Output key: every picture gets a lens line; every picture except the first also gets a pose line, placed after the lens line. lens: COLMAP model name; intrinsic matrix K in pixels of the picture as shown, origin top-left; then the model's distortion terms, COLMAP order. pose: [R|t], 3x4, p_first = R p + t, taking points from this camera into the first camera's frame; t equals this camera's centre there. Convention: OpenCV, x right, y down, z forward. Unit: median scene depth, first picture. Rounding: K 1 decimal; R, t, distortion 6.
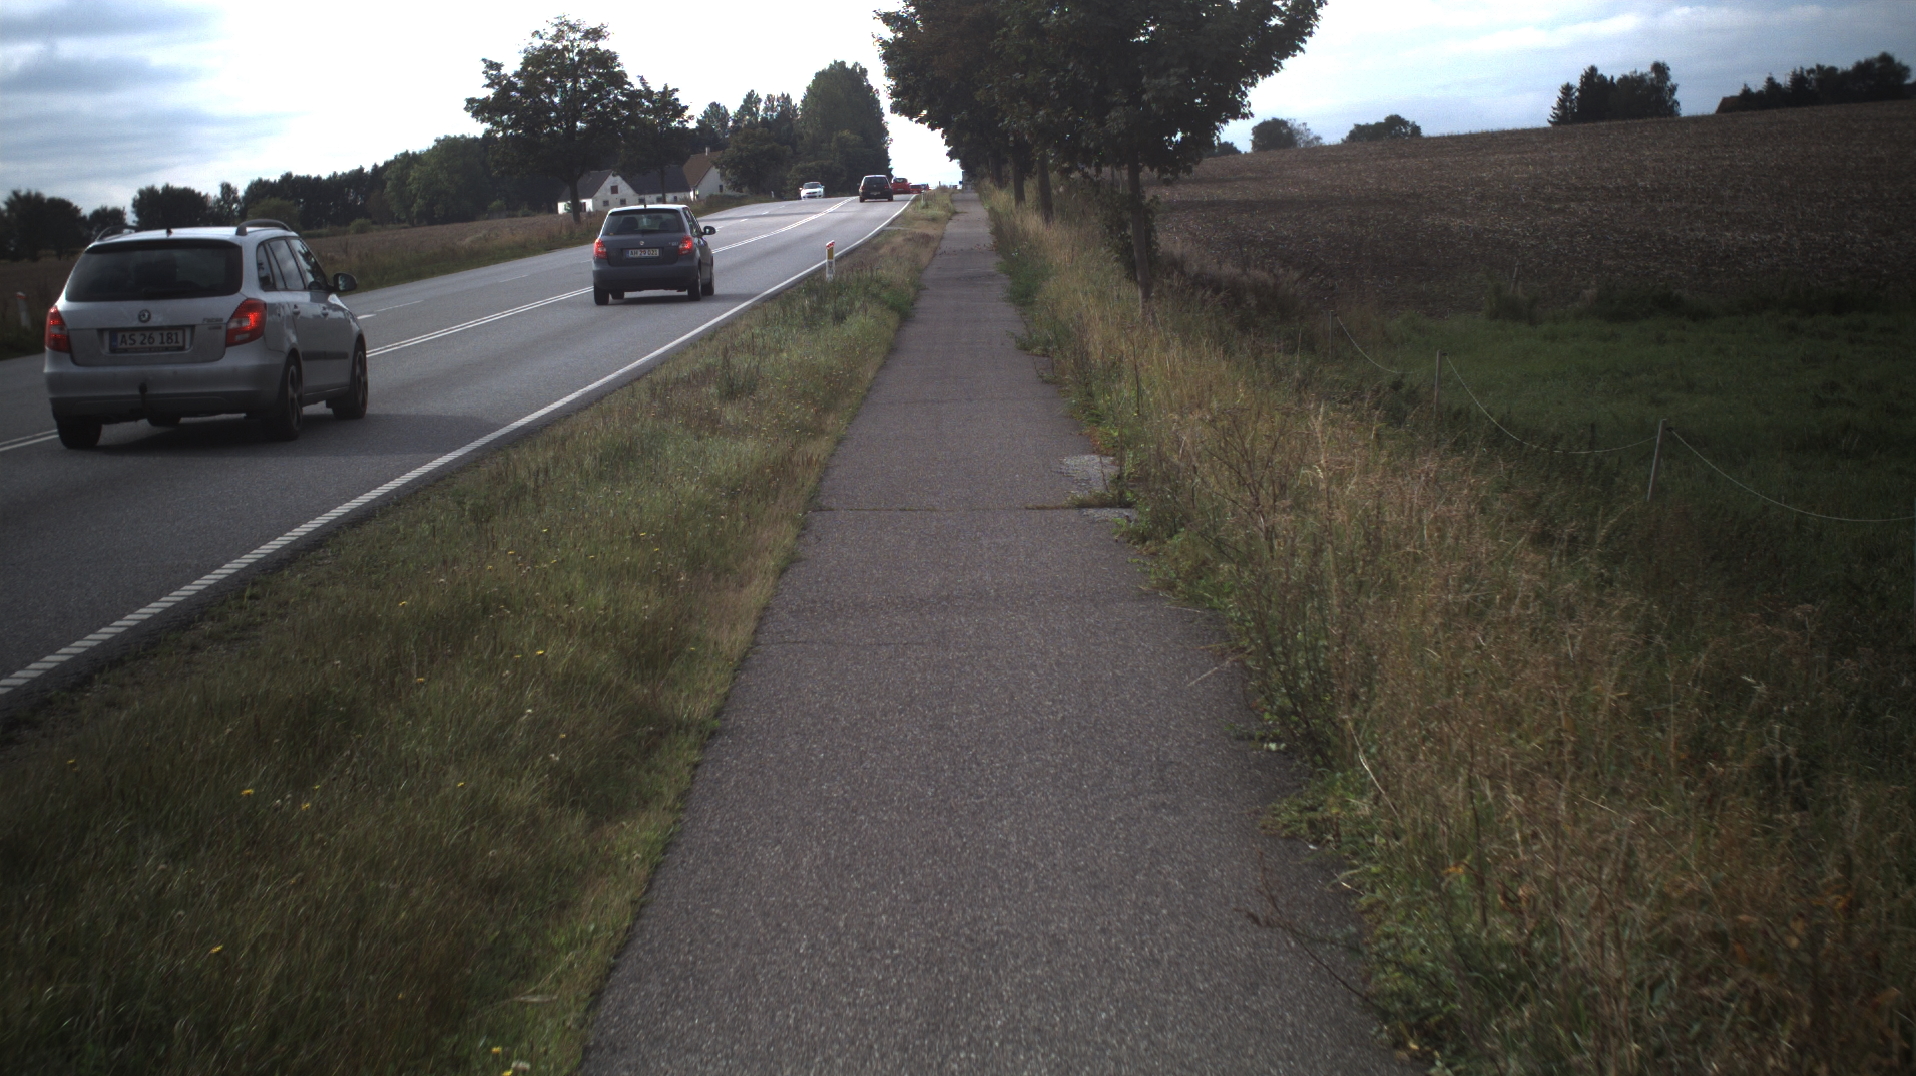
lens RADIAL K [[3534.1, 0, 958.0], [0, 3534.1, 538.0], [0, 0, 1]] dist [-0.218060, 0.068070]
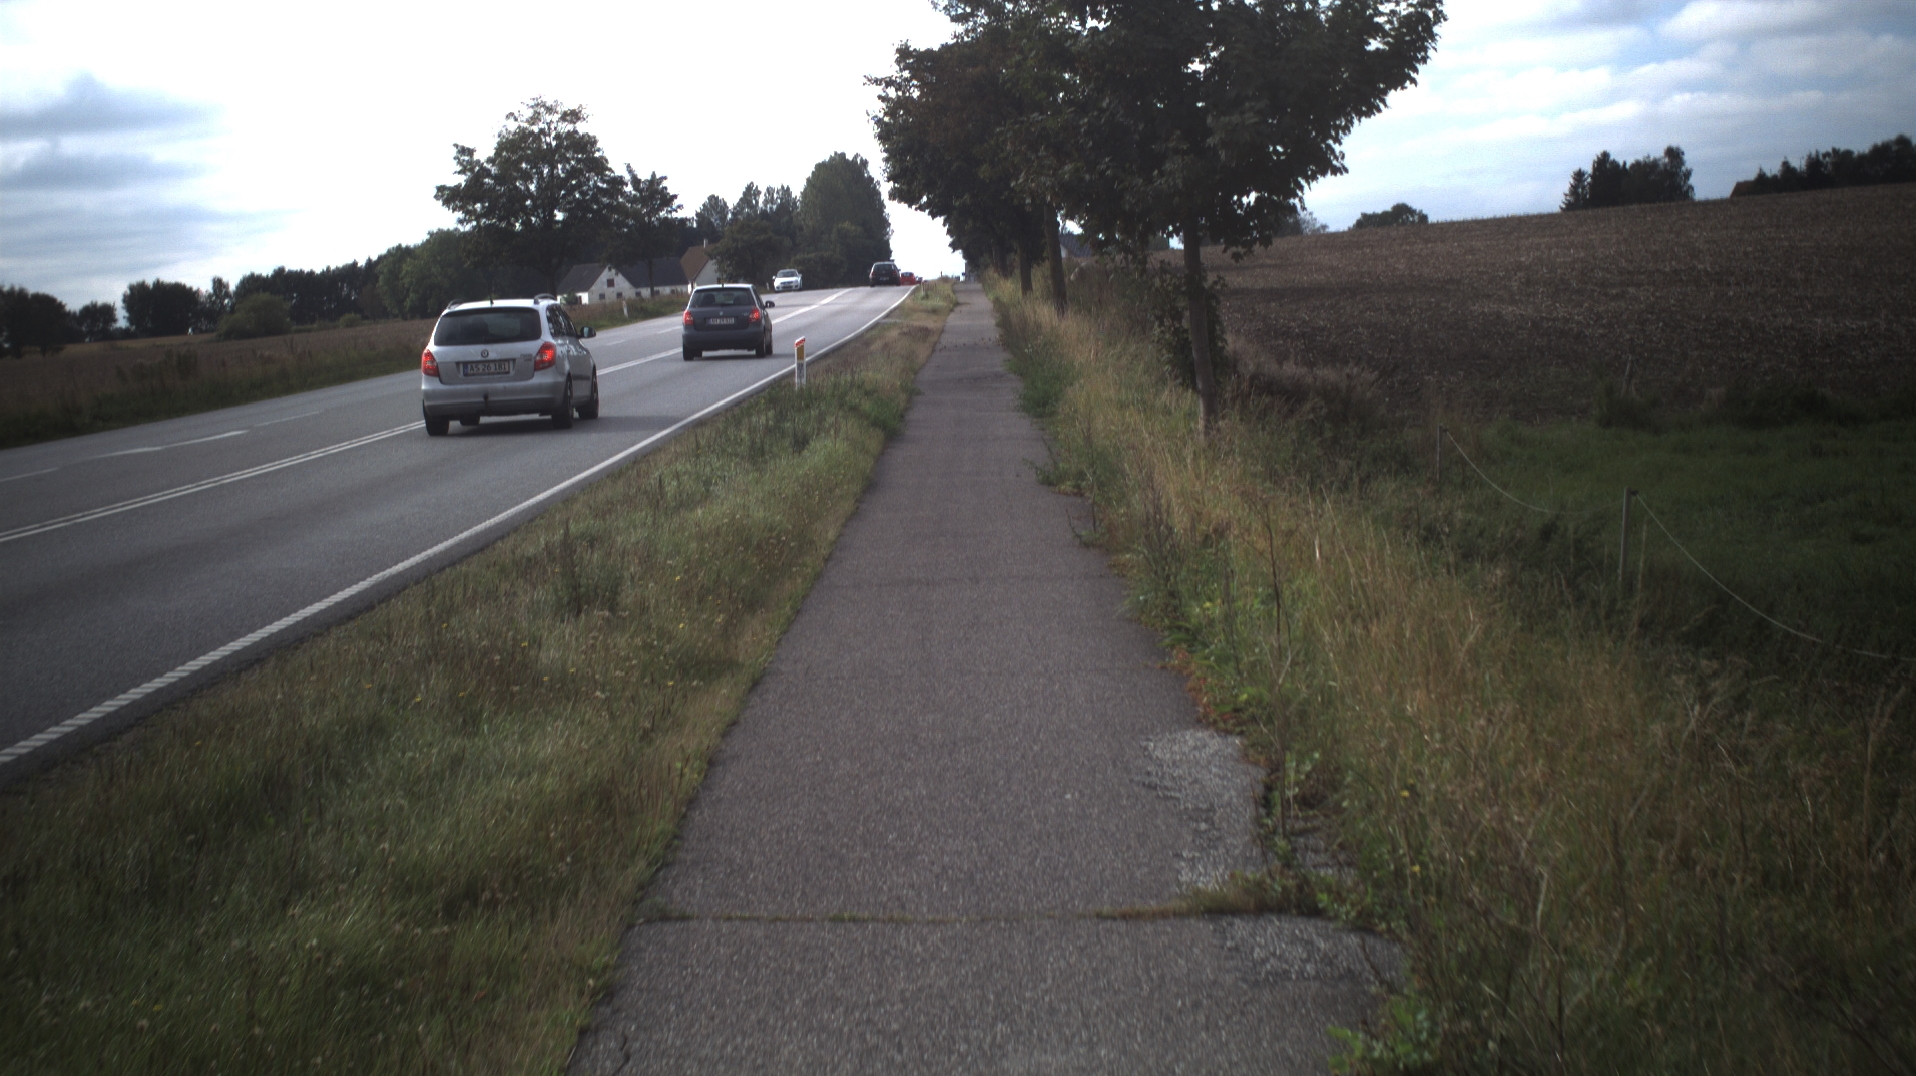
lens RADIAL K [[3534.1, 0, 958.0], [0, 3534.1, 538.0], [0, 0, 1]] dist [-0.218060, 0.068070]
pose [[0.999981, -0.006043, -0.001258, 0.000192], [0.006008, 0.999645, -0.025965, -0.006326], [0.001414, 0.025957, 0.999662, 0.071483]]
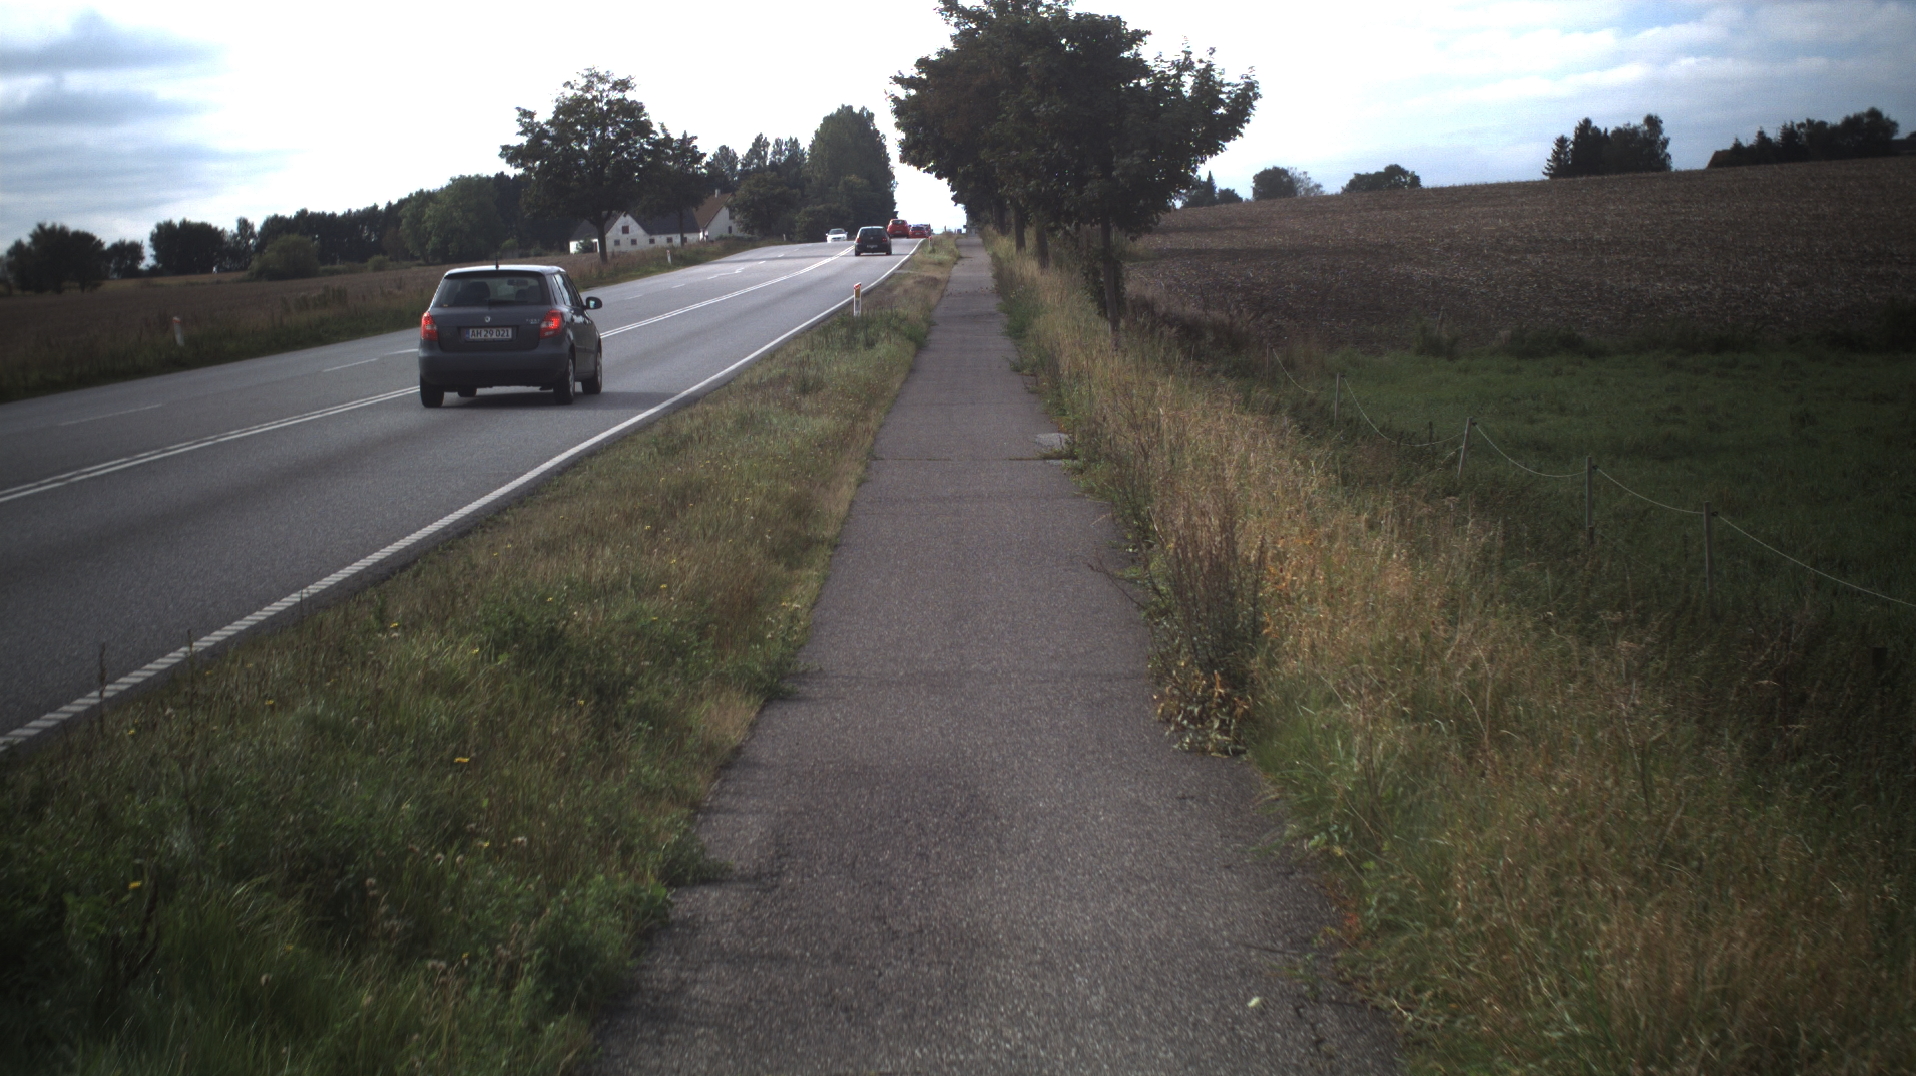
lens RADIAL K [[3534.1, 0, 958.0], [0, 3534.1, 538.0], [0, 0, 1]] dist [-0.218060, 0.068070]
pose [[0.999942, 0.010731, -0.000224, -0.000330], [-0.010732, 0.999870, -0.012068, 0.005991], [0.000095, 0.012070, 0.999927, -0.071732]]
